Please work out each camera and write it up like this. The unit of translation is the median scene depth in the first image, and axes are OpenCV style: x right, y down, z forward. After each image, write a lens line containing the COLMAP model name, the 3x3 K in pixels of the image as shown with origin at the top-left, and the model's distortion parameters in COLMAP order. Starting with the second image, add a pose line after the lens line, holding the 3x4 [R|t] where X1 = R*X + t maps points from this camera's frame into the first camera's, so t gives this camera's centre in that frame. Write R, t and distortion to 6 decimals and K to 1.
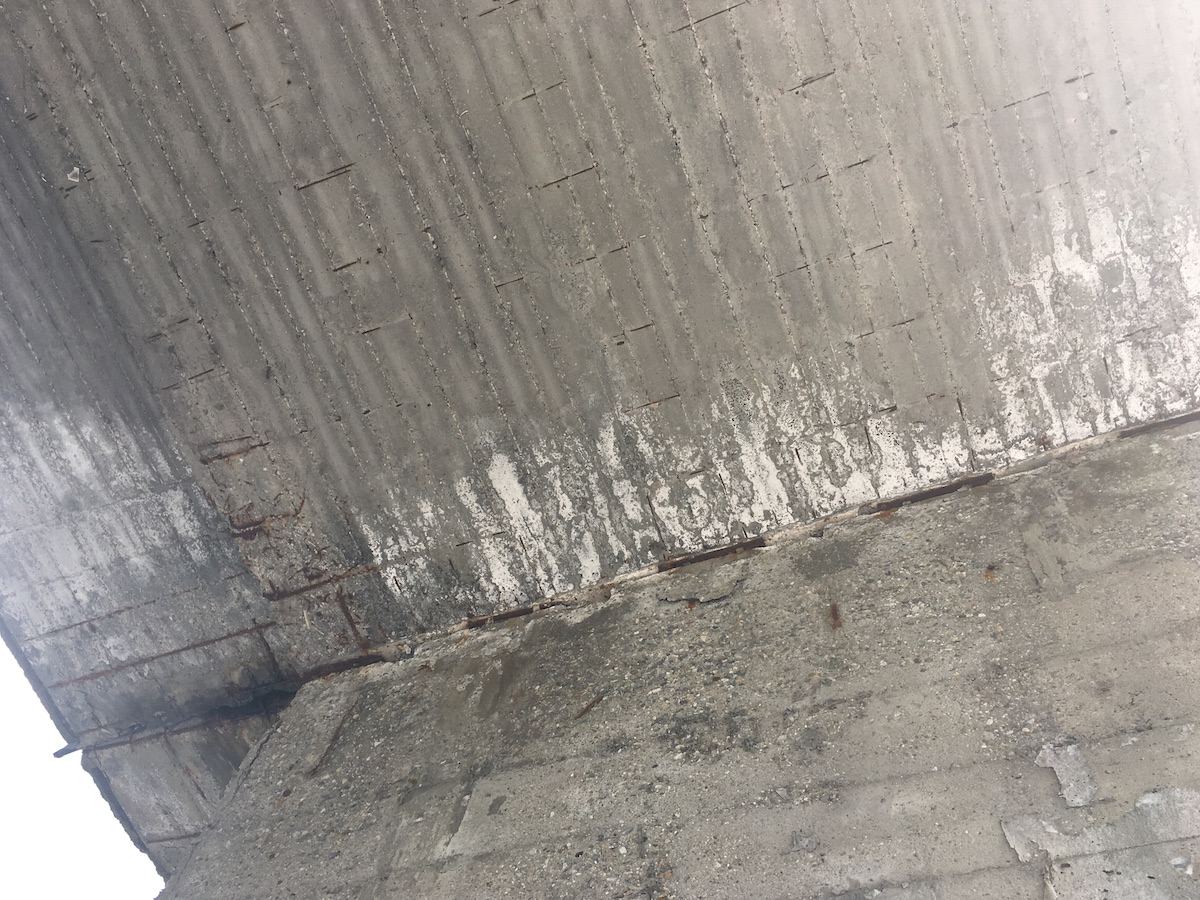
lens RADIAL K [[1069.4, 0, 598.7], [0, 1069.4, 447.2], [0, 0, 1]] dist [0.076951, -0.114874]
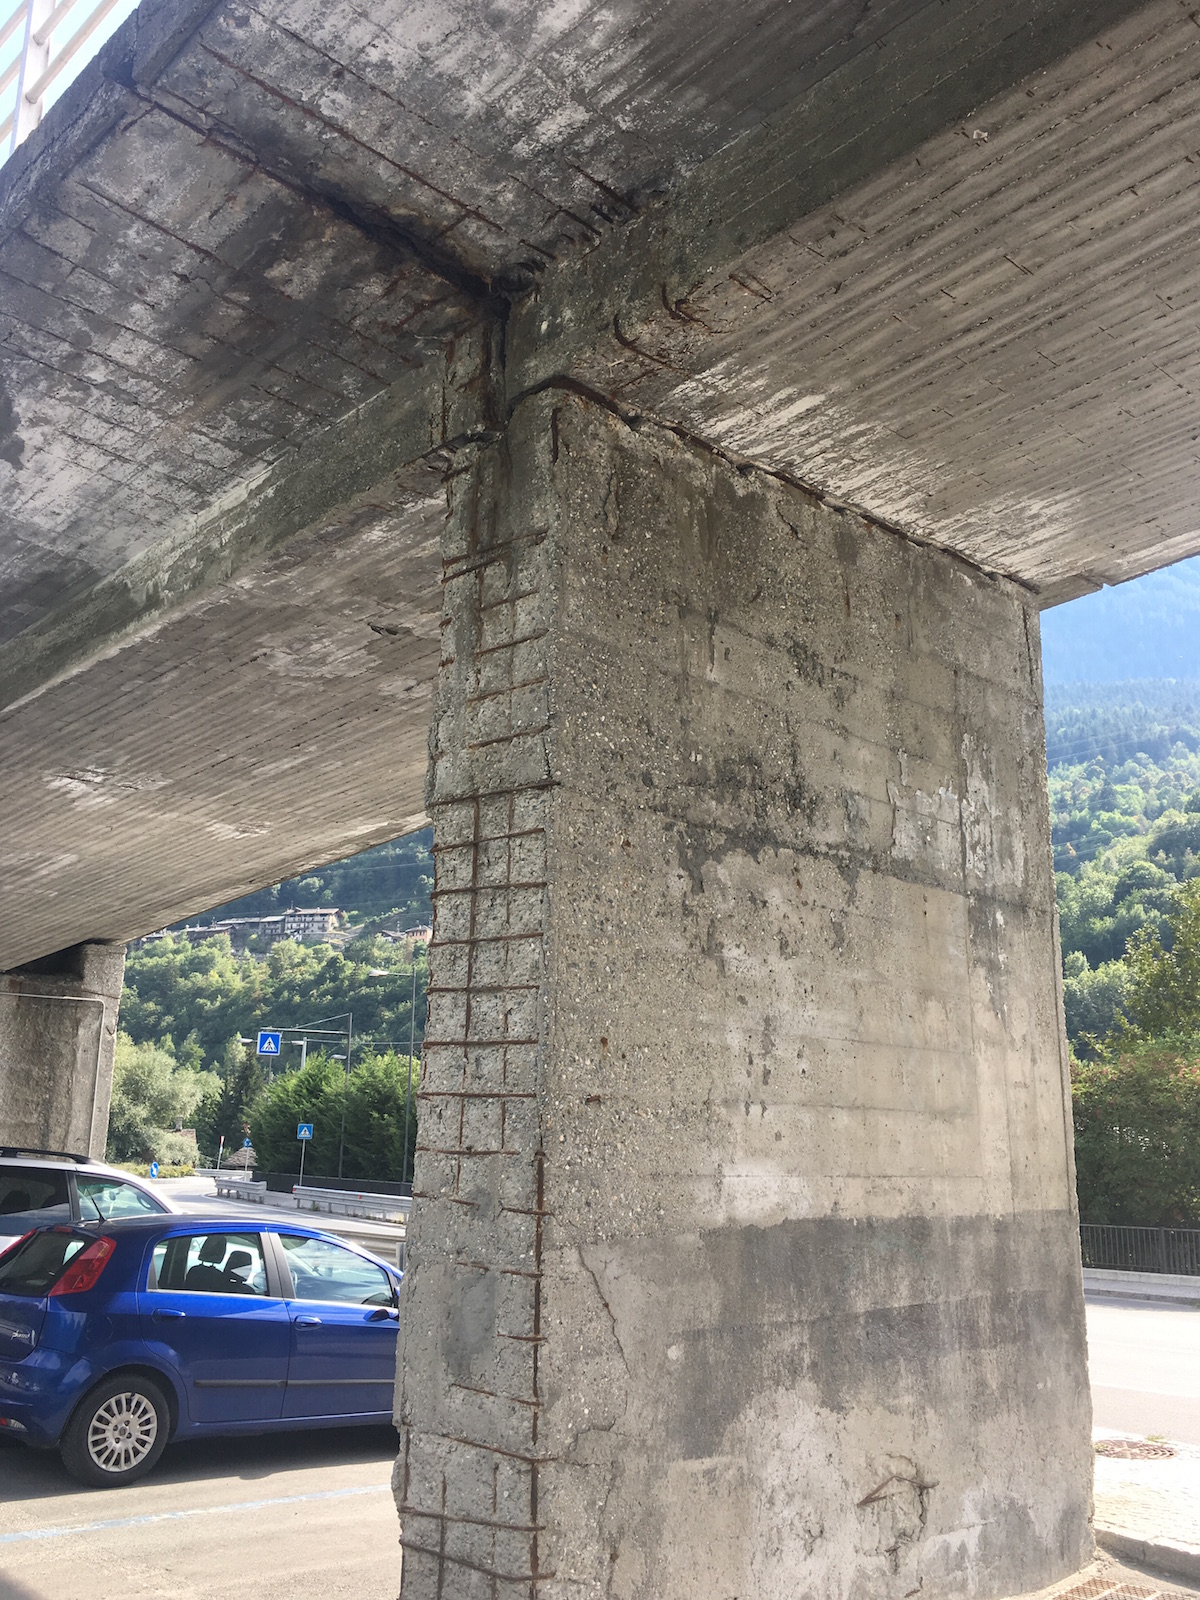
lens RADIAL K [[1425.9, 0, 604.6], [0, 1425.9, 807.8], [0, 0, 1]] dist [0.076951, -0.114874]
pose [[0.391757, 0.078674, 0.916699, -1.793813], [-0.809512, 0.503006, 0.302780, -0.054786], [-0.437284, -0.860695, 0.260744, 0.241347]]
